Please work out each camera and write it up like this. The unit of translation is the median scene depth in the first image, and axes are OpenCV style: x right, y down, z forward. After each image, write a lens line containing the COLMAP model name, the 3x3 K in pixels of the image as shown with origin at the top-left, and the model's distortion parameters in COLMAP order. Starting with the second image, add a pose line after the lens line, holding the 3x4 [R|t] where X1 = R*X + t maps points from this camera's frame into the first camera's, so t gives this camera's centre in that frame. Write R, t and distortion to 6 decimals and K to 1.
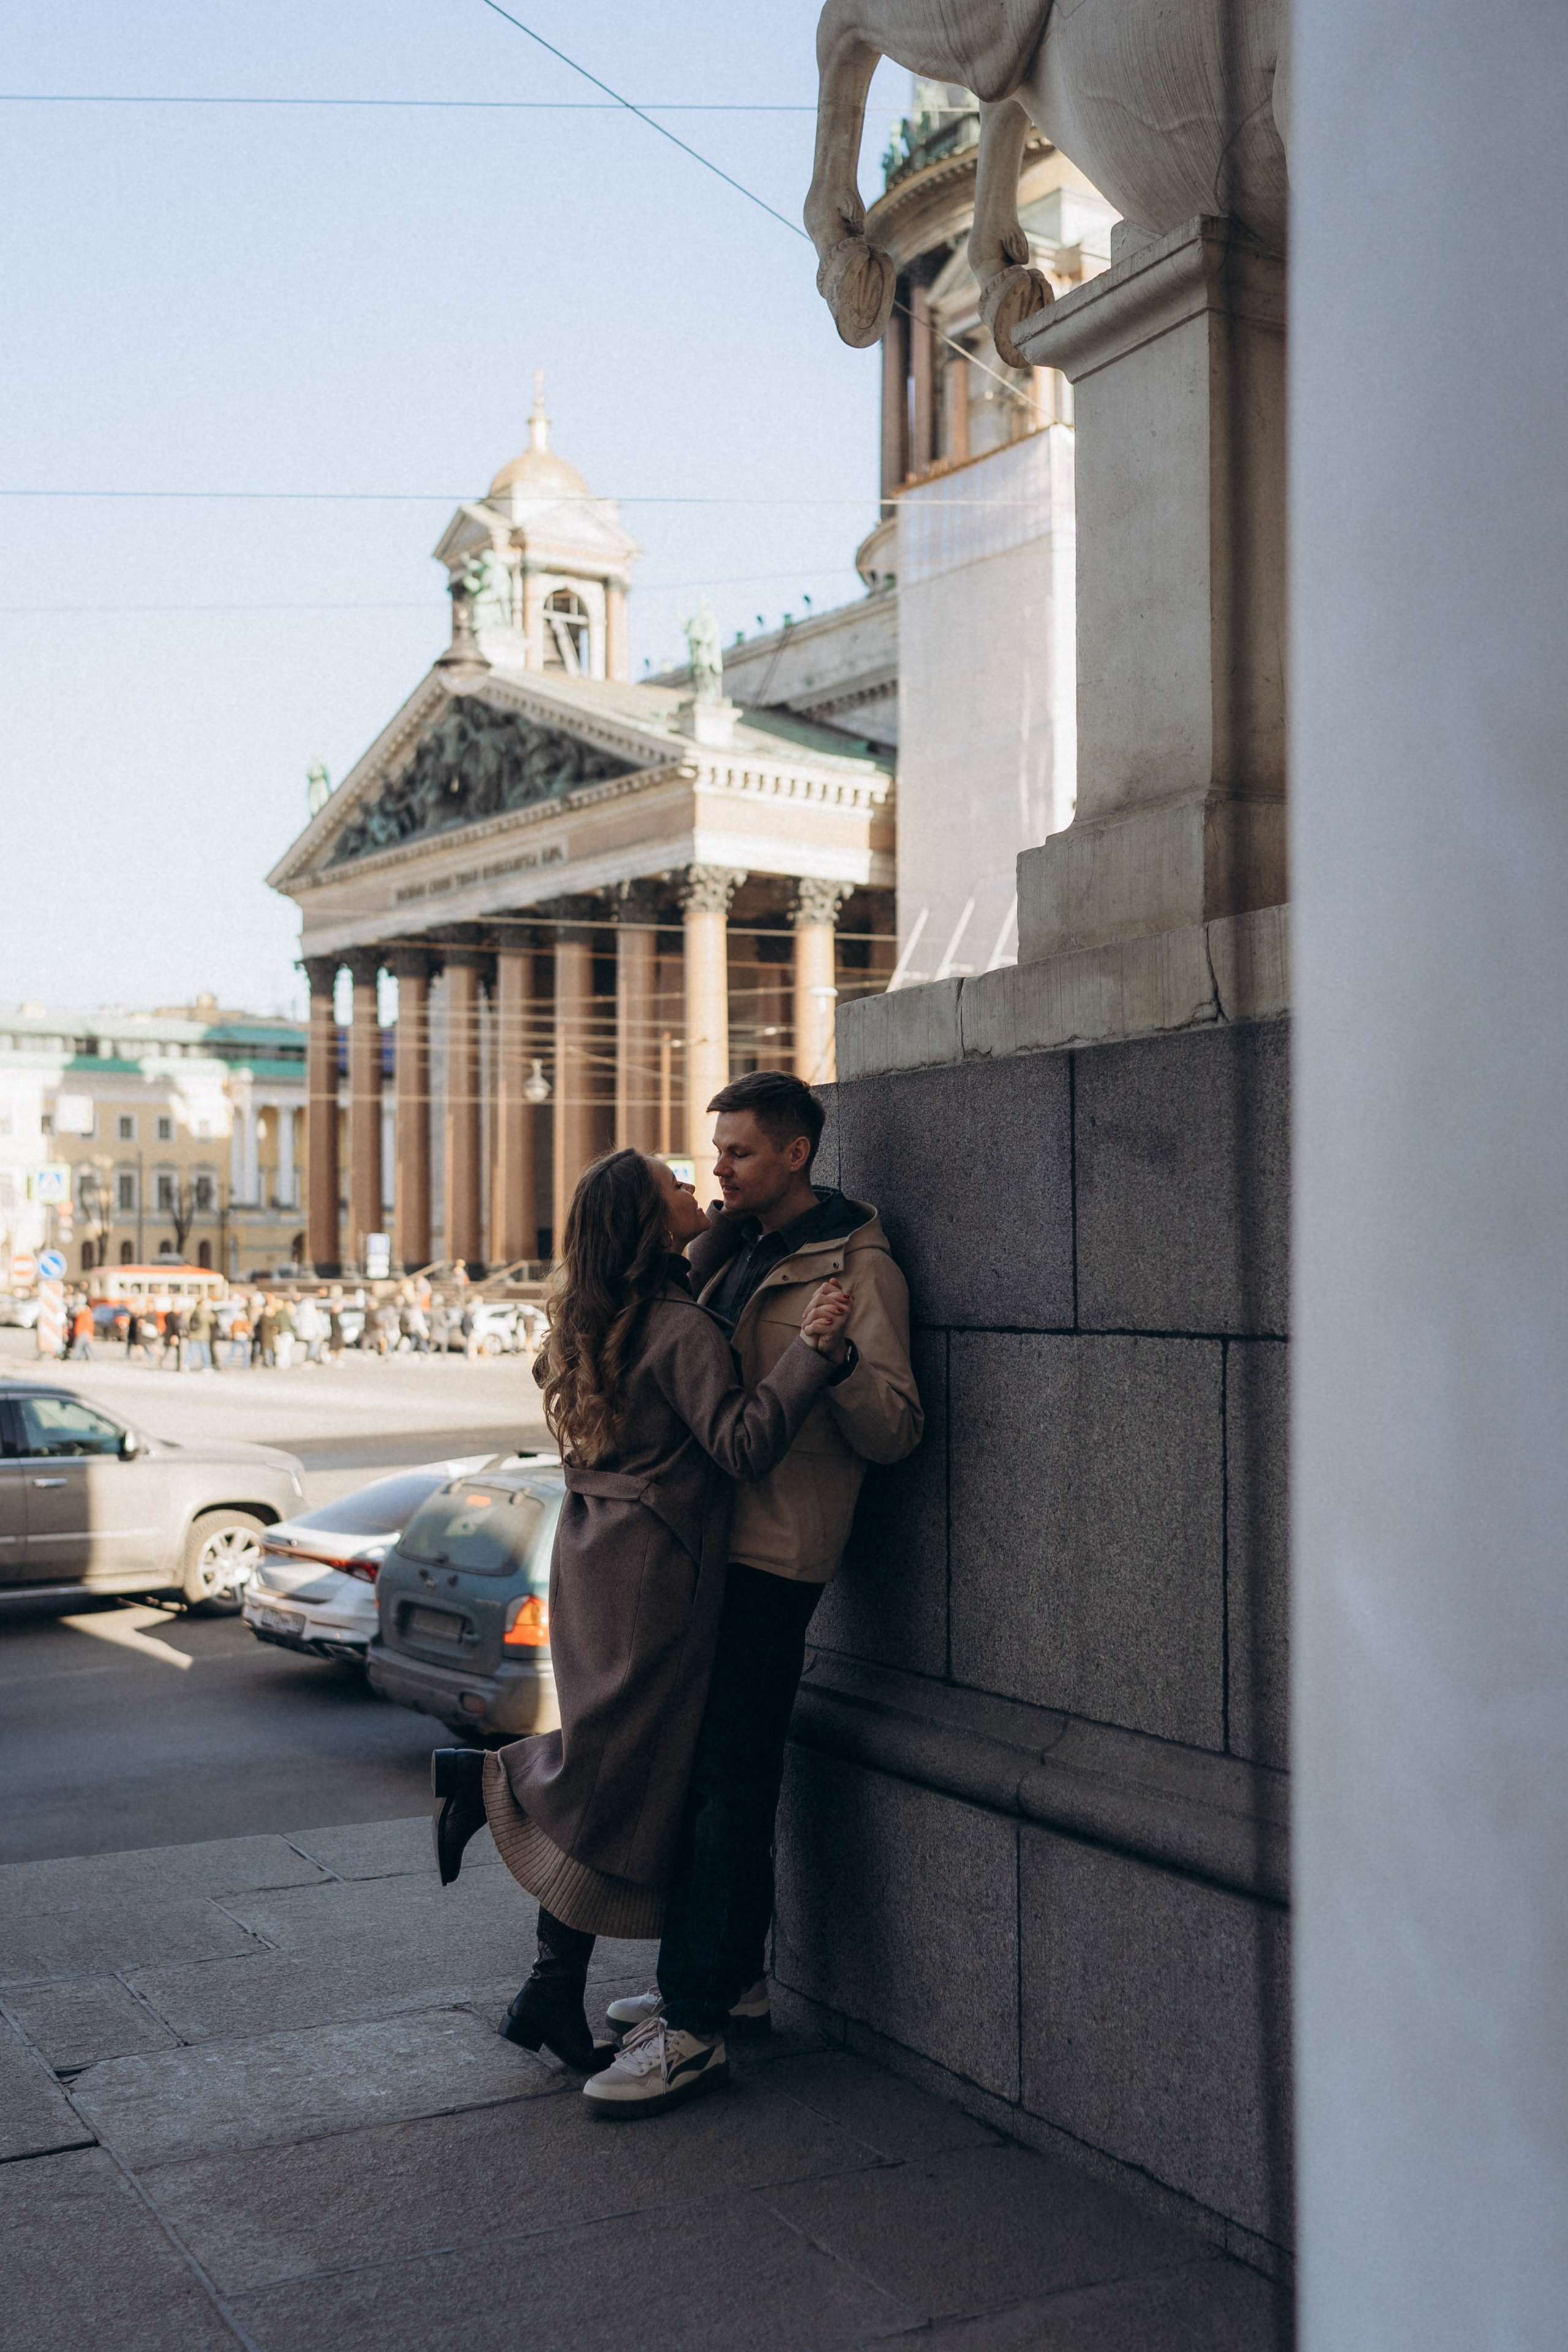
lens RADIAL K [[2370.1, 0, 789.4], [0, 2370.1, 1134.2], [0, 0, 1]] dist [0.008079, -0.006902]
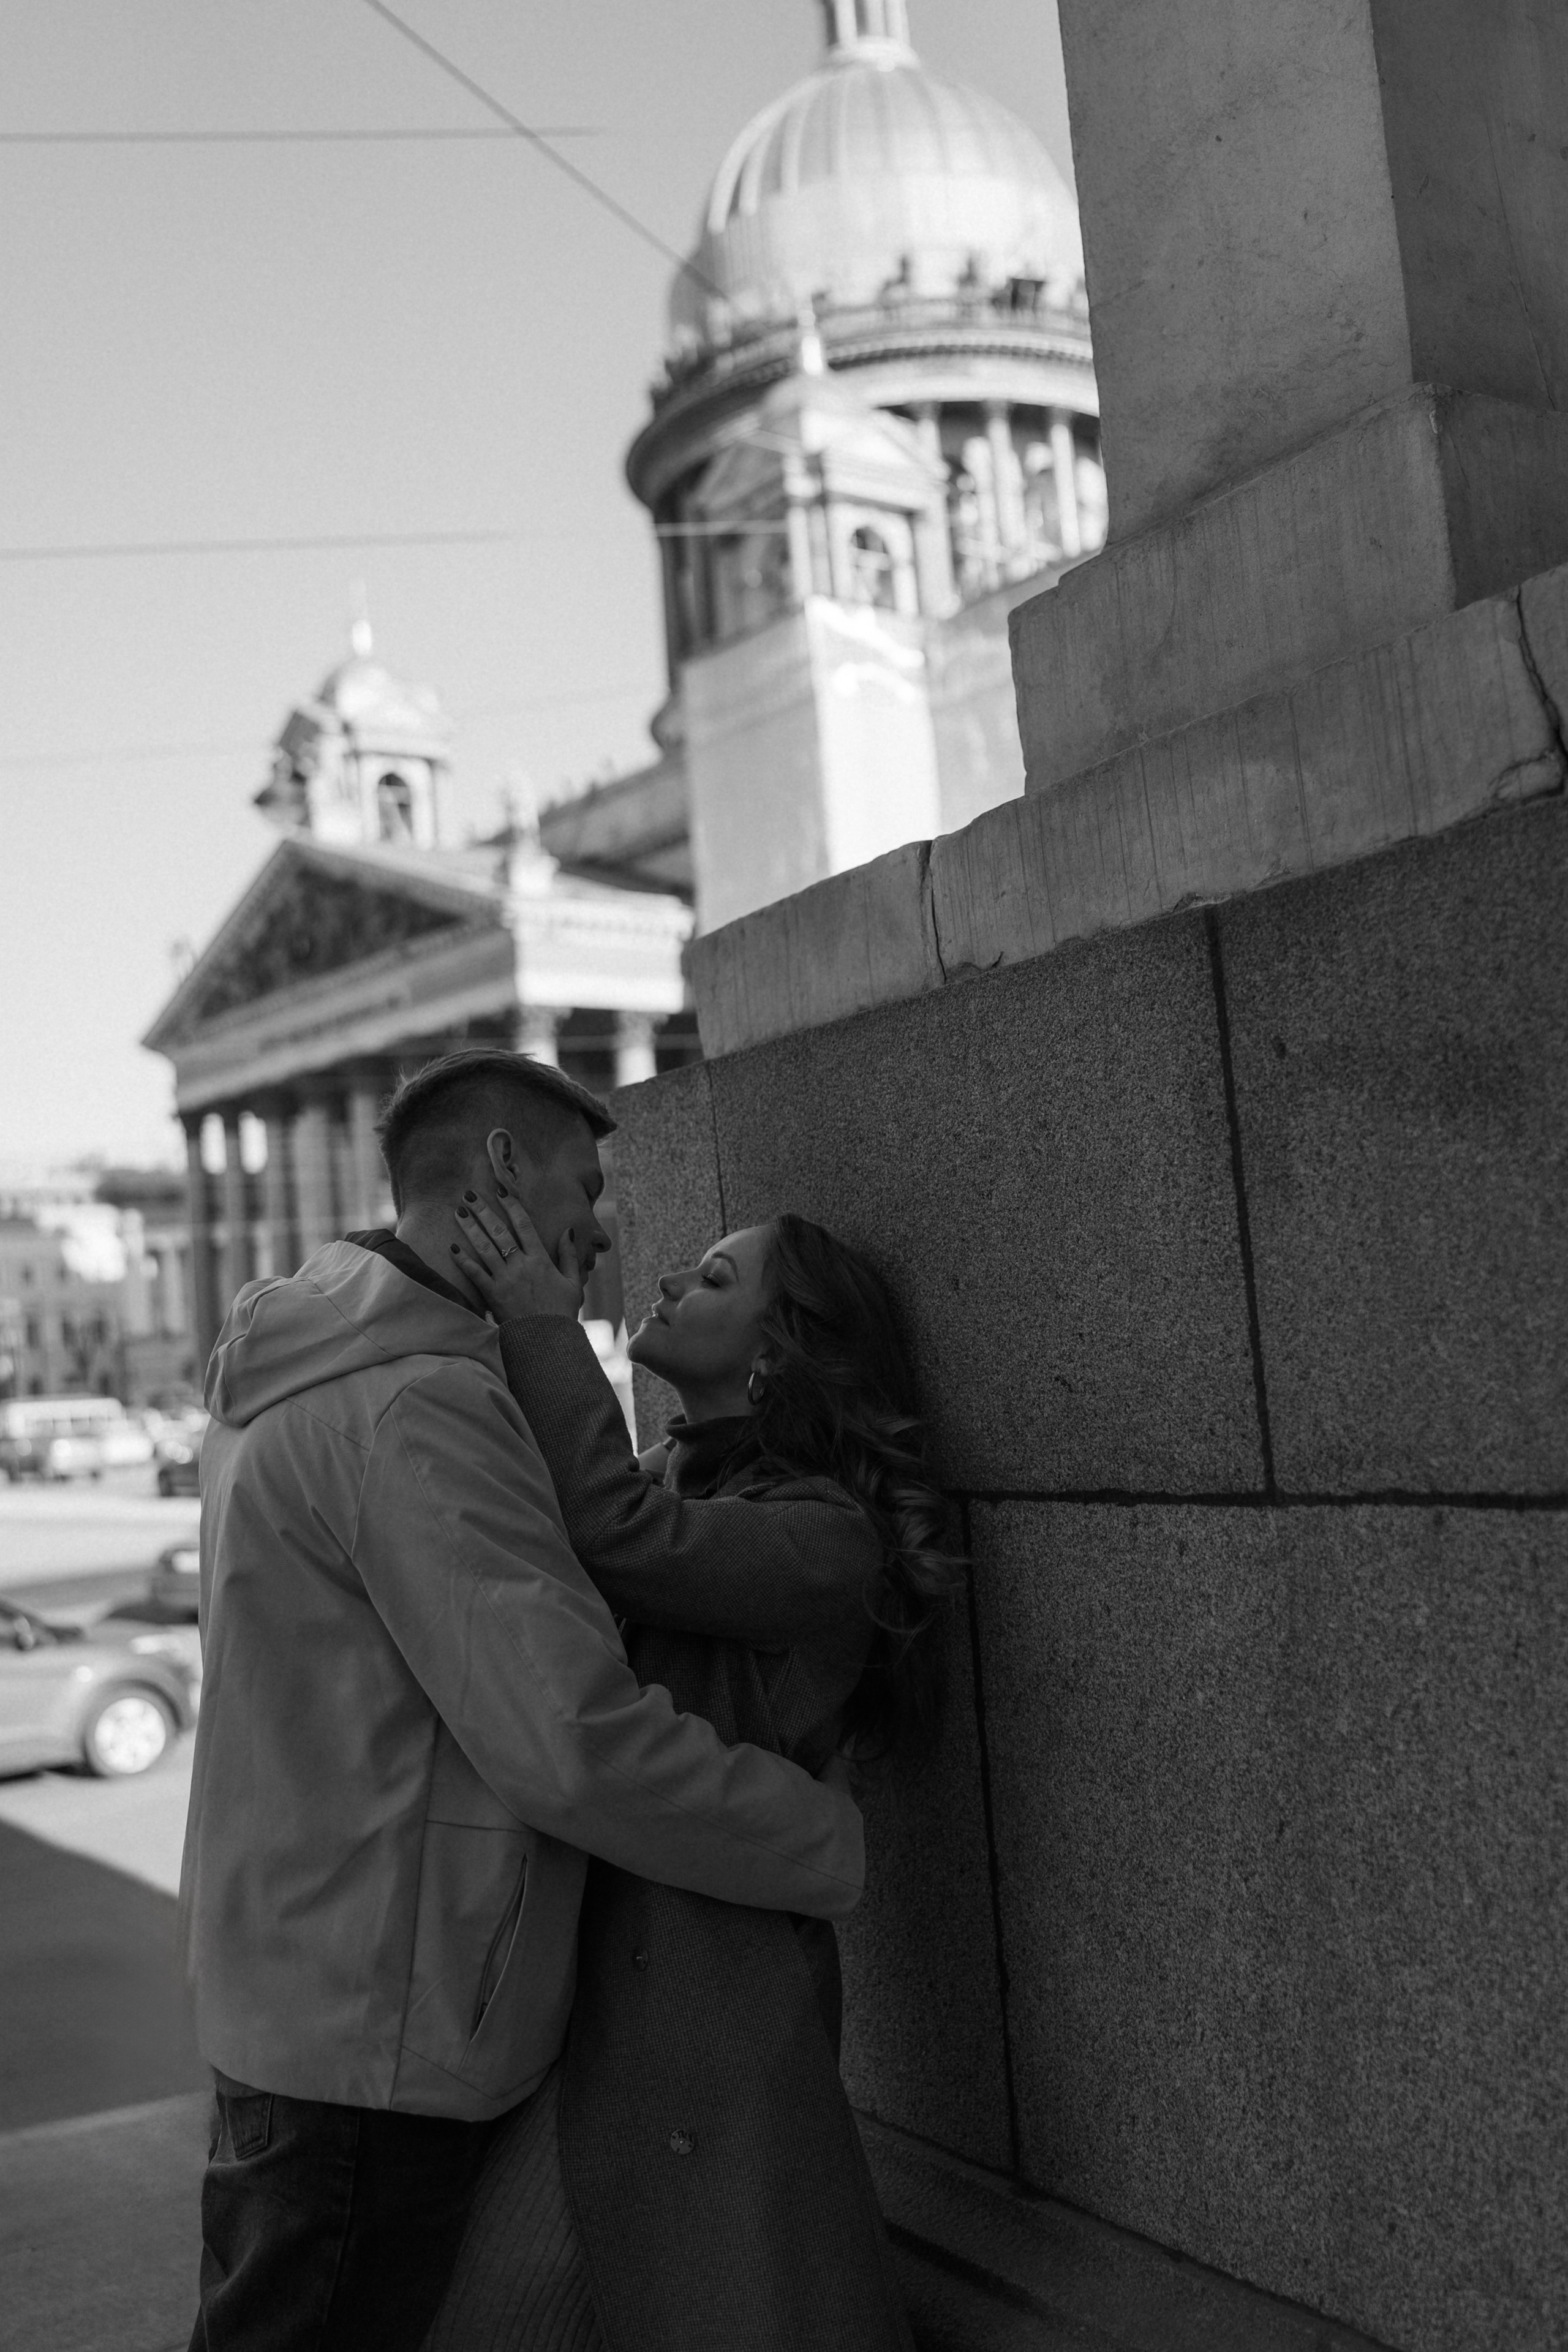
lens RADIAL K [[2098.0, 0, 784.0], [0, 2098.0, 1176.0], [0, 0, 1]] dist [-0.067200, 0.007334]
pose [[0.994480, -0.070748, 0.077483, -0.002342], [0.072801, 0.997058, -0.023993, 0.019690], [-0.075558, 0.029501, 0.996705, 0.521802]]
